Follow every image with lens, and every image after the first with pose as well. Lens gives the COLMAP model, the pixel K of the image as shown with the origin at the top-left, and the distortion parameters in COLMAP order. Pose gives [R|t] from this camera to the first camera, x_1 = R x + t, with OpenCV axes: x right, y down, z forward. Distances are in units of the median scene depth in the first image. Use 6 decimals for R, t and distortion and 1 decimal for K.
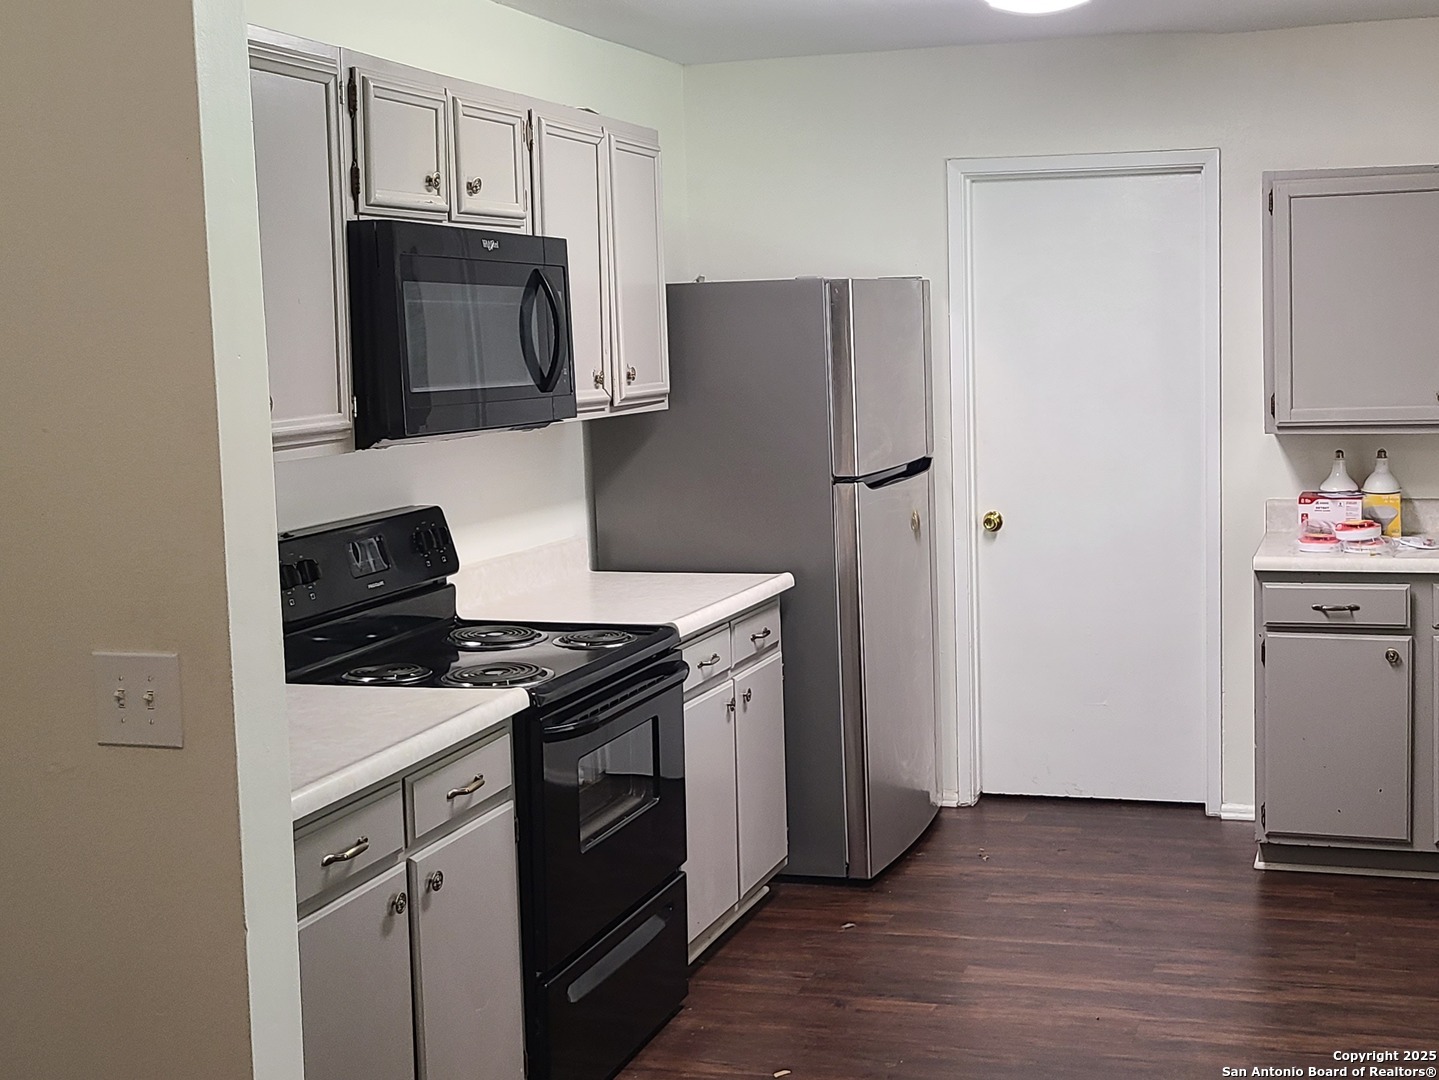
lens RADIAL K [[1777.8, 0, 897.7], [0, 1777.8, 505.1], [0, 0, 1]] dist [0.014917, 0.044912]
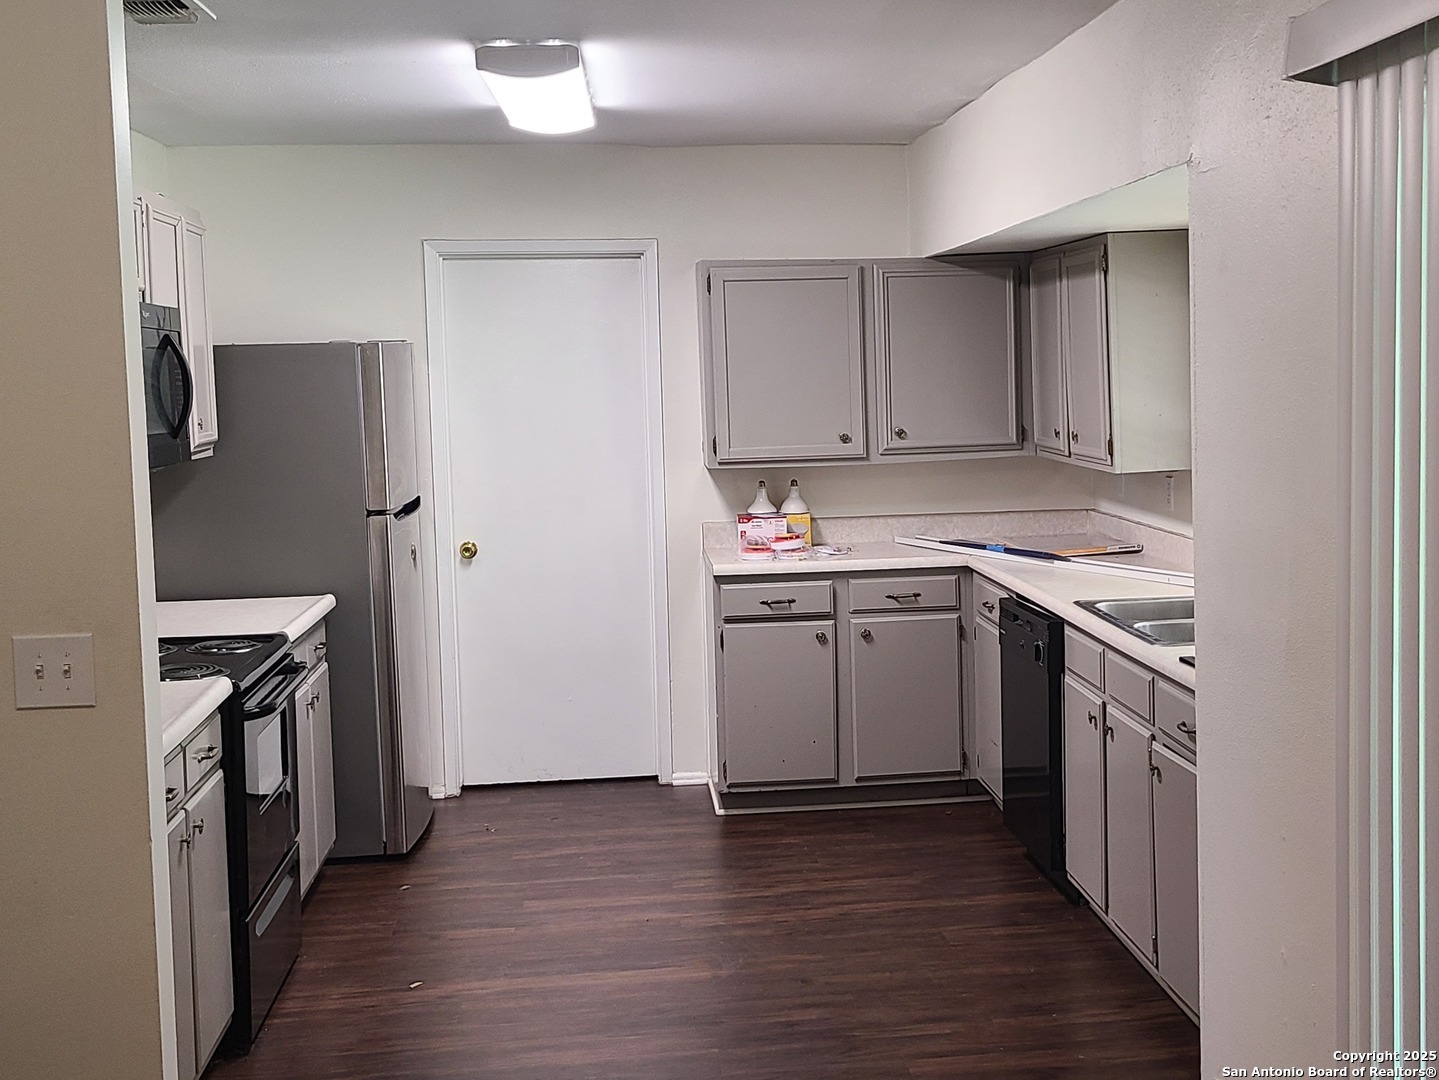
lens RADIAL K [[1818.3, 0, 790.9], [0, 1818.3, 518.9], [0, 0, 1]] dist [0.013237, 0.041334]
pose [[0.932440, -0.027630, 0.360266, -0.209387], [0.036942, 0.999137, -0.018986, 0.022660], [-0.359431, 0.031012, 0.932656, -0.221962]]
